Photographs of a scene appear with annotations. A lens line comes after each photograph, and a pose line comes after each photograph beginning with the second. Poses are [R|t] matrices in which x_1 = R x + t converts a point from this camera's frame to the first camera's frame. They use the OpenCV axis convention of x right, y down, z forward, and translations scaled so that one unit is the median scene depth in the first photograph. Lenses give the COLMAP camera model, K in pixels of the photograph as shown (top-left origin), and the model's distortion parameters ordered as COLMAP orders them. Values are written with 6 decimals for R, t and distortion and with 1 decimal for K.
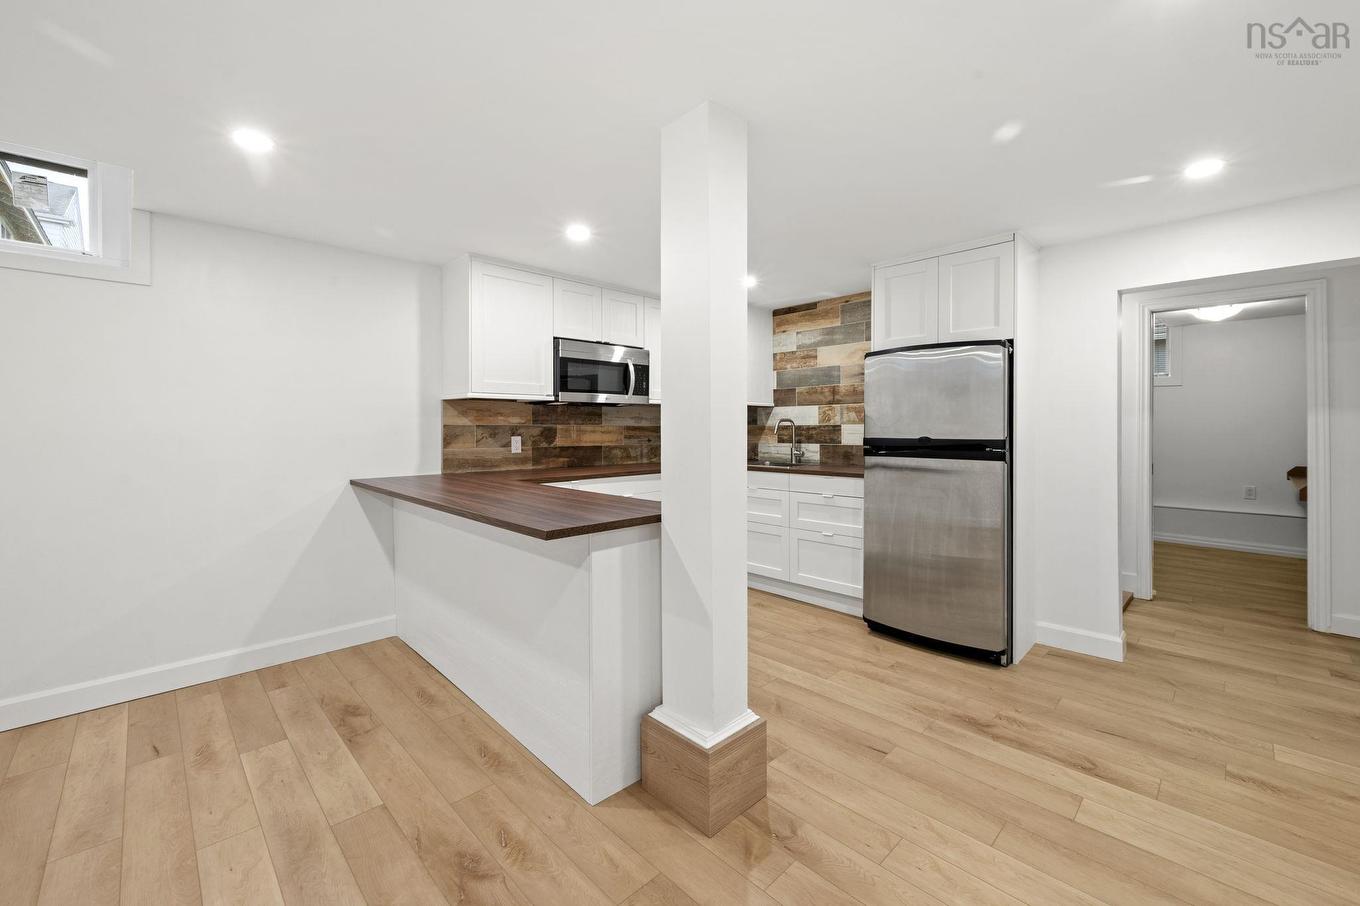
lens RADIAL K [[550.2, 0, 677.2], [0, 550.2, 430.7], [0, 0, 1]] dist [-0.000522, 0.000046]
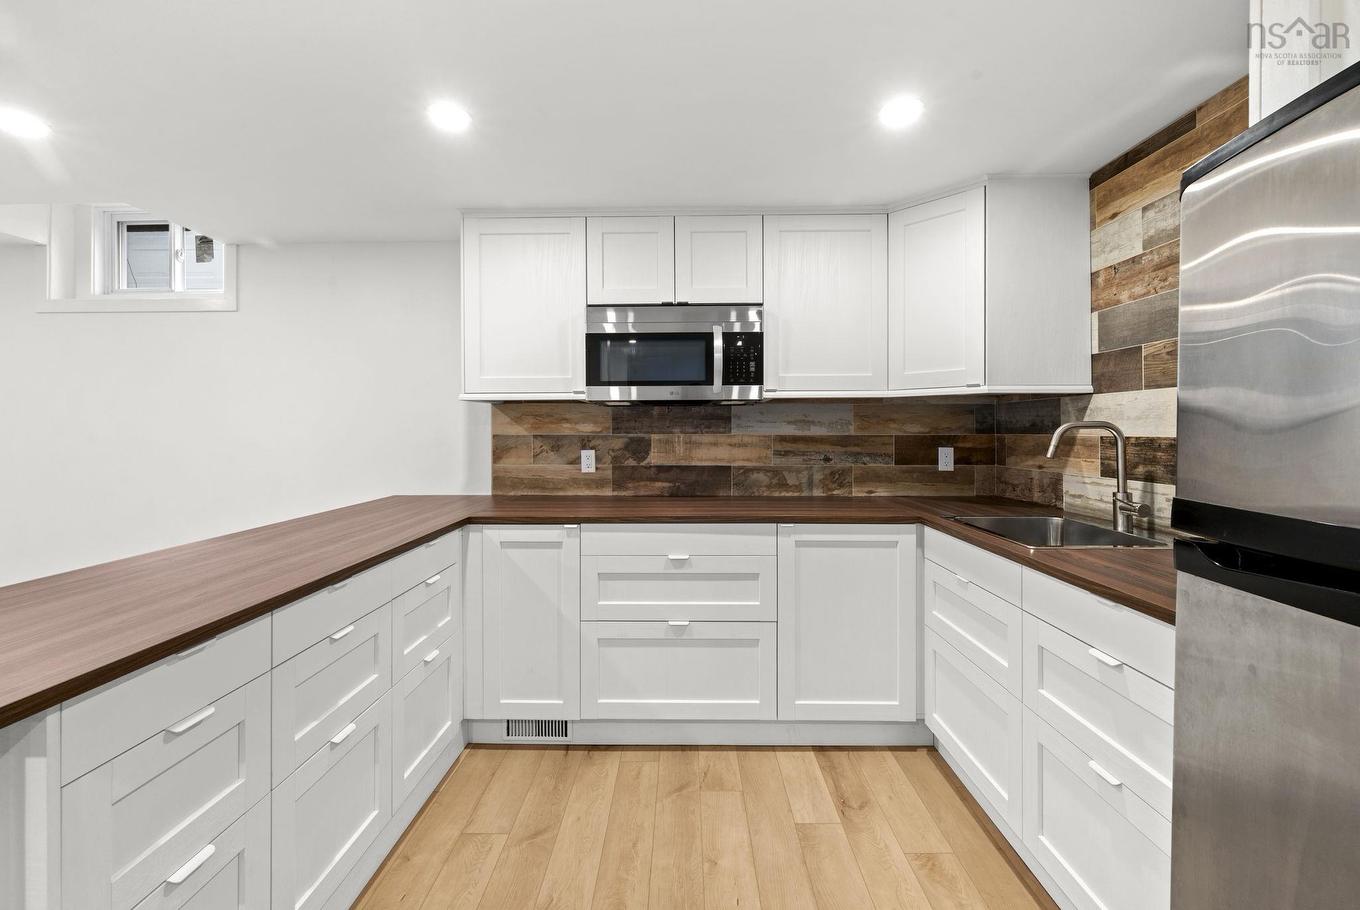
lens RADIAL K [[550.2, 0, 677.2], [0, 550.2, 432.7], [0, 0, 1]] dist [-0.000522, 0.000046]
pose [[0.709976, 0.004685, -0.704211, 0.287062], [-0.003060, 0.999989, 0.003568, -0.014607], [0.704220, -0.000378, 0.709982, 0.518910]]
